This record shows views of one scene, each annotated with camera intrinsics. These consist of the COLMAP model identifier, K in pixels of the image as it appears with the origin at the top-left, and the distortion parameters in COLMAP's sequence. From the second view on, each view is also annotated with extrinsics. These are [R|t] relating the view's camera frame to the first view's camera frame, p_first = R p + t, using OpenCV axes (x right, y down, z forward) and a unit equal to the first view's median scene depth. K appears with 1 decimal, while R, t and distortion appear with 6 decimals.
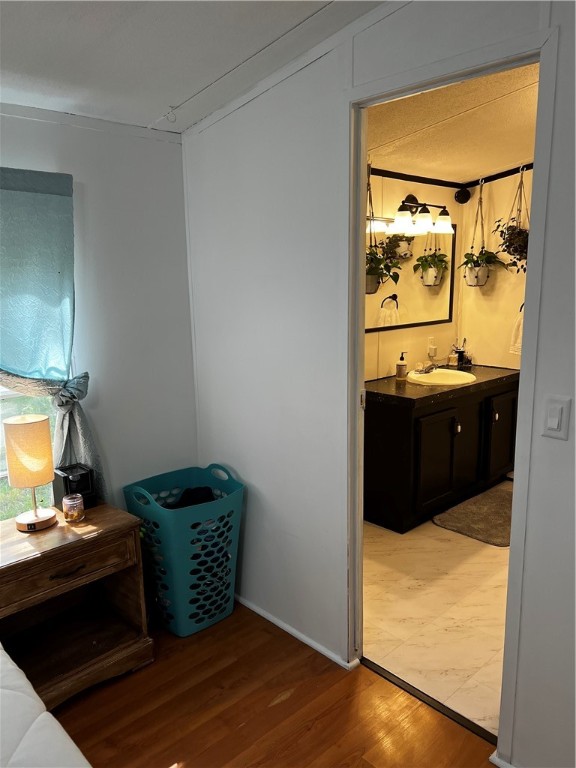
lens RADIAL K [[575.9, 0, 287.4], [0, 575.9, 389.5], [0, 0, 1]] dist [0.051427, -0.063795]
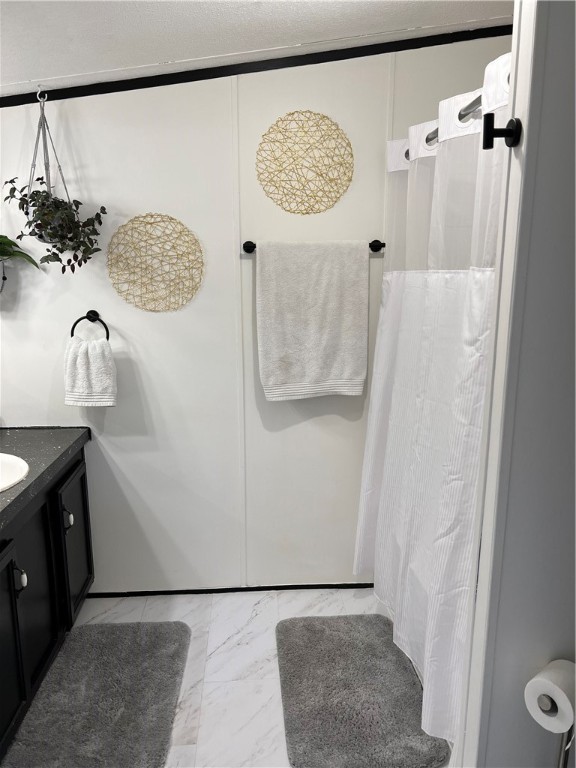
lens RADIAL K [[575.9, 0, 291.1], [0, 575.9, 387.9], [0, 0, 1]] dist [0.051427, -0.063795]
pose [[0.628833, -0.132408, 0.766184, 0.071524], [0.141004, 0.988475, 0.055097, -0.083097], [-0.764648, 0.073388, 0.640255, 0.444875]]
